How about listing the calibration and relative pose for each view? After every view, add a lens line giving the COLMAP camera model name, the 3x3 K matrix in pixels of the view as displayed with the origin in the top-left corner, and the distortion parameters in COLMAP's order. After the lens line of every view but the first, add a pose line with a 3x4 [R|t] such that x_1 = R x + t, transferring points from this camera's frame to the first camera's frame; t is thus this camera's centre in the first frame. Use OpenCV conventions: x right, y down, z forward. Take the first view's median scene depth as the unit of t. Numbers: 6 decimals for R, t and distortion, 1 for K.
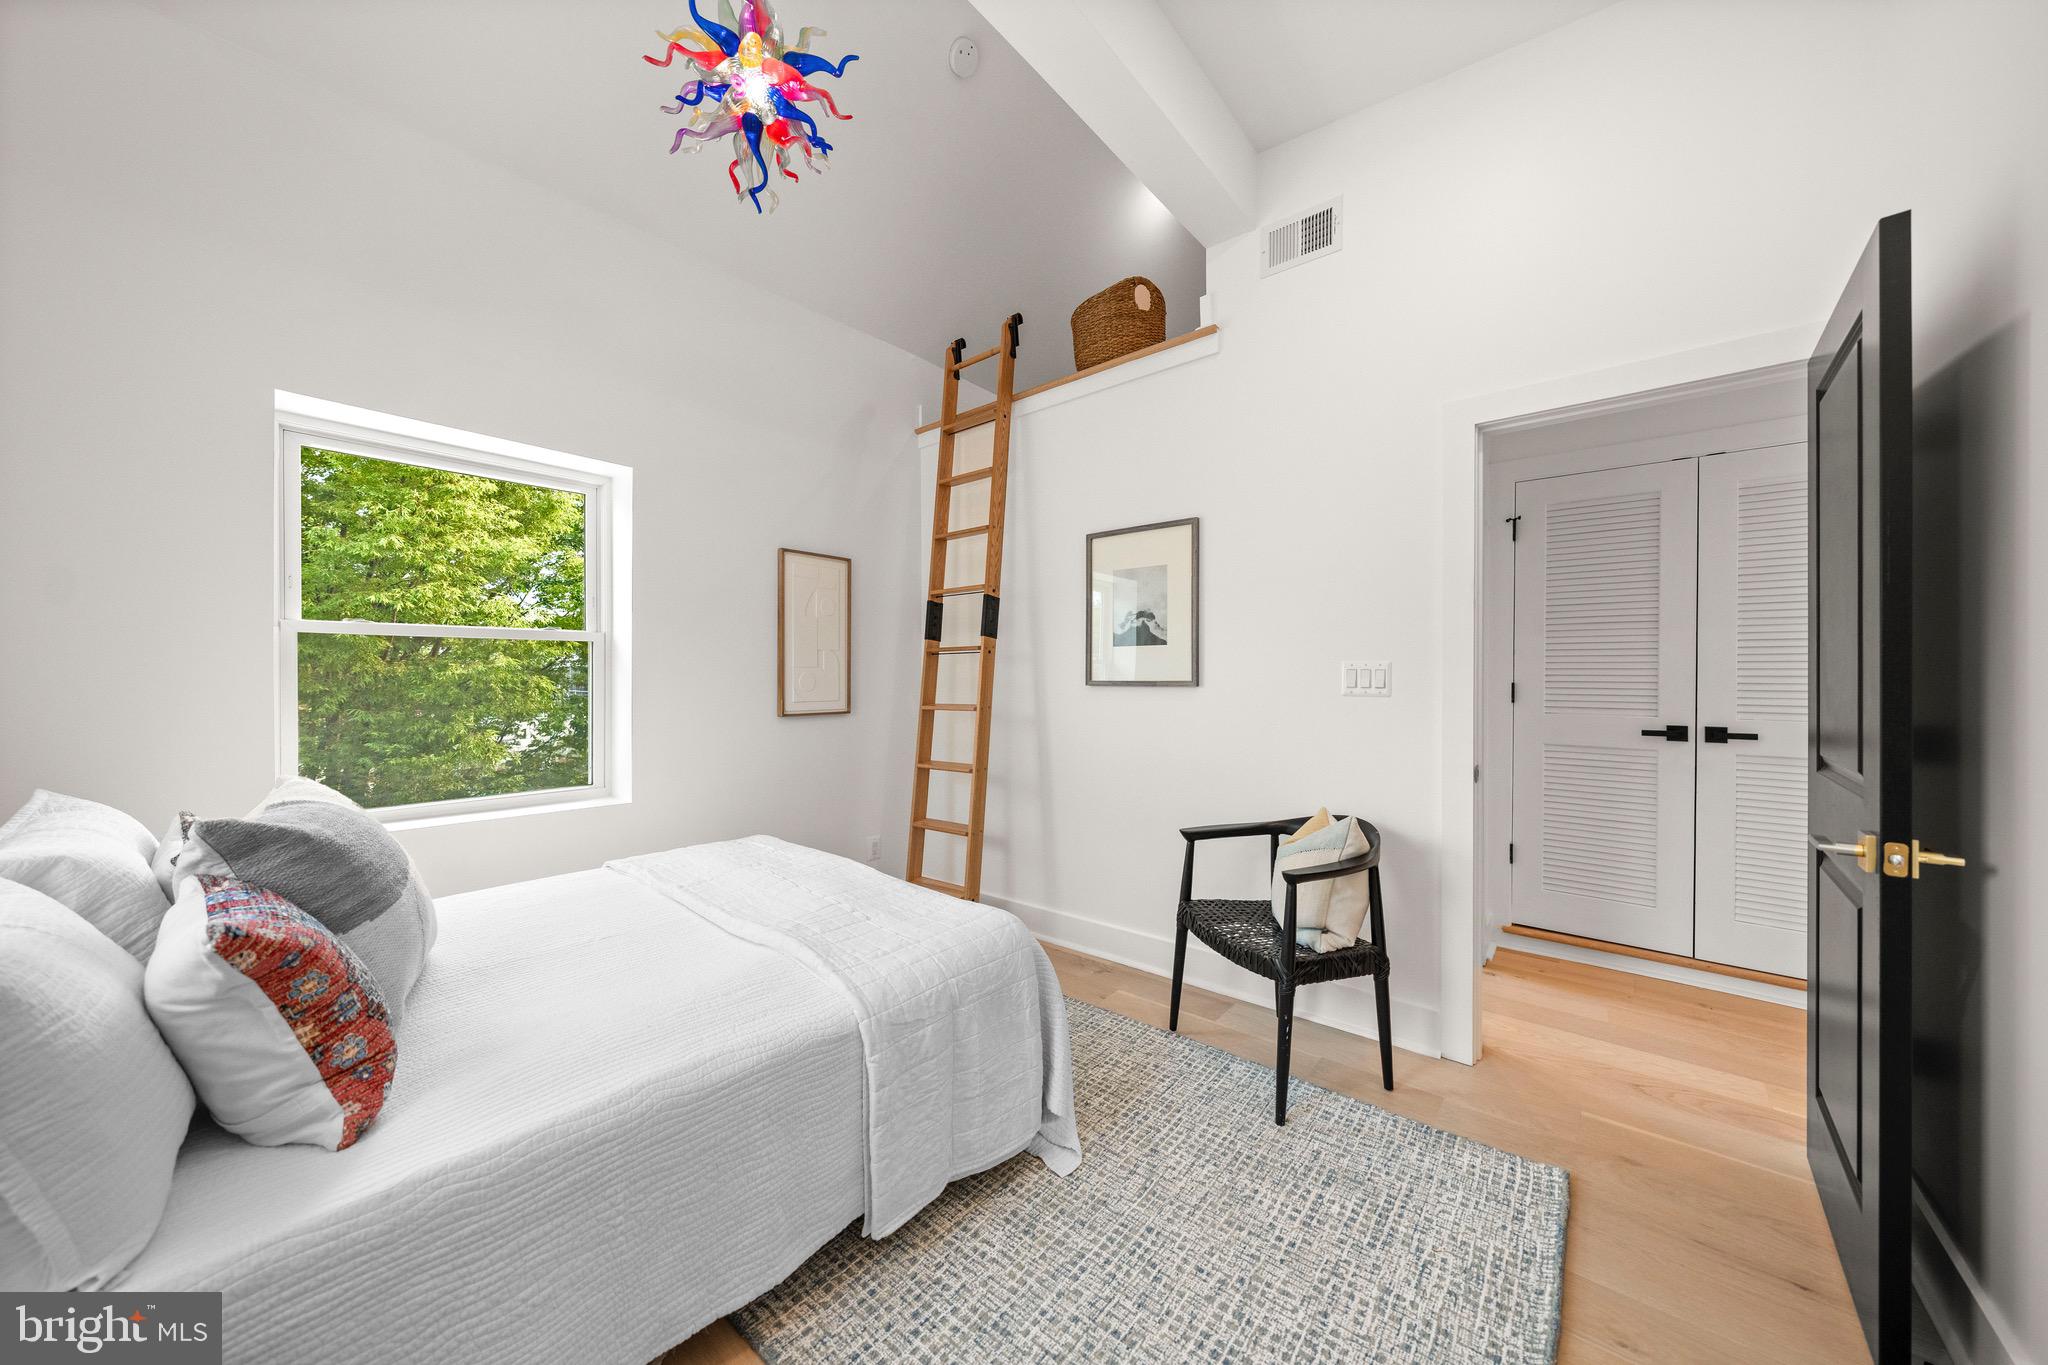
lens RADIAL K [[700.6, 0, 1017.4], [0, 700.6, 676.8], [0, 0, 1]] dist [-0.002016, -0.000168]
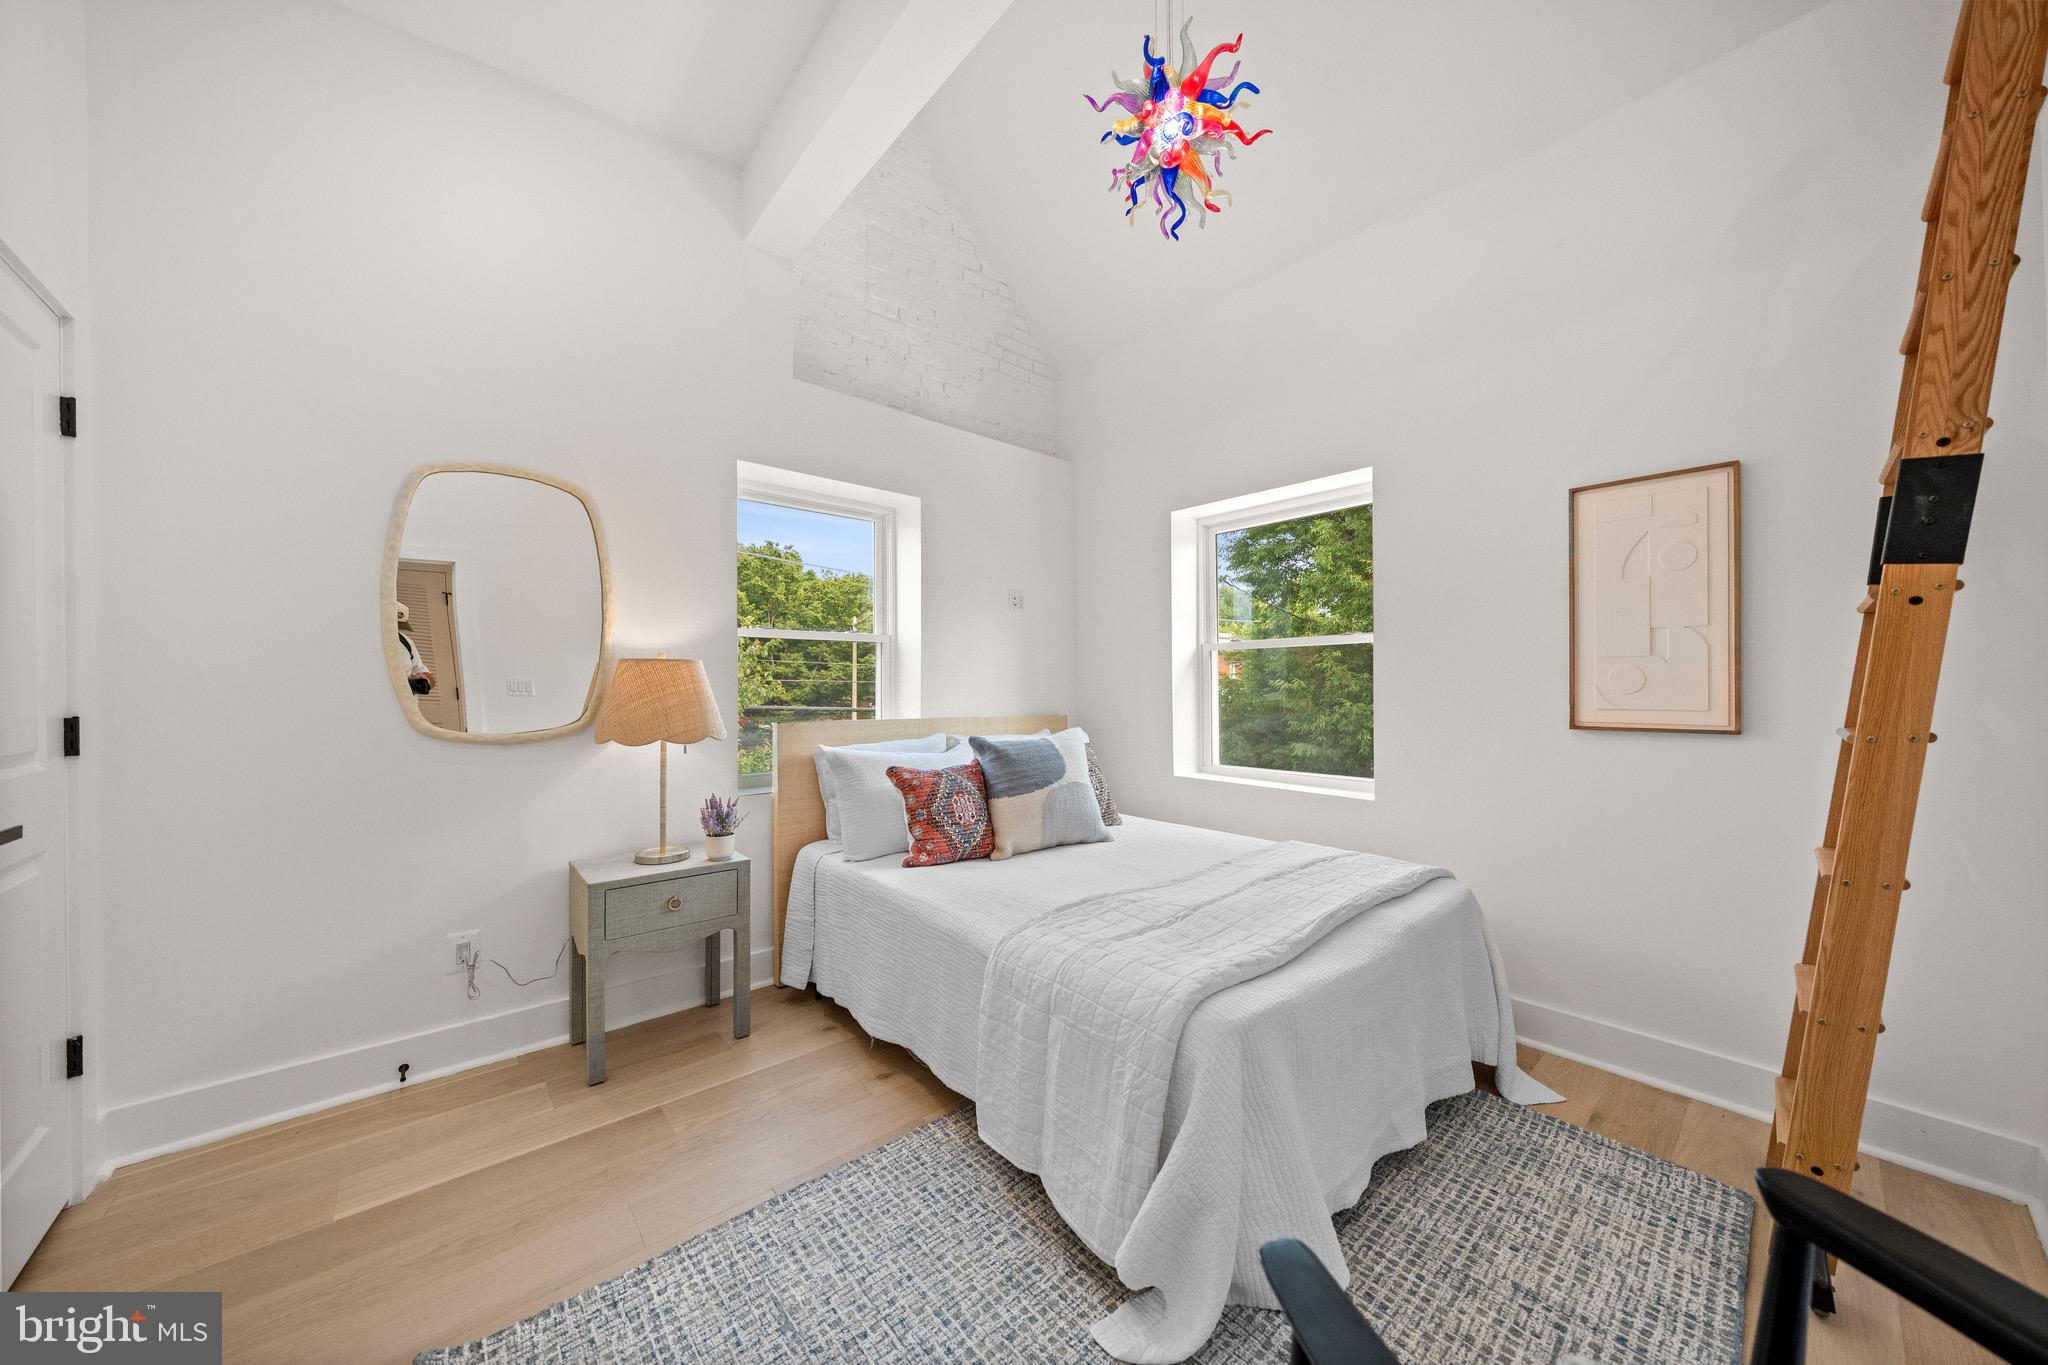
lens RADIAL K [[700.6, 0, 1024.8], [0, 700.6, 683.3], [0, 0, 1]] dist [-0.002016, -0.000168]
pose [[-0.151632, 0.001355, -0.988436, 0.932119], [0.004509, 0.999990, 0.000679, 0.018705], [0.988427, -0.004354, -0.151637, 1.191175]]
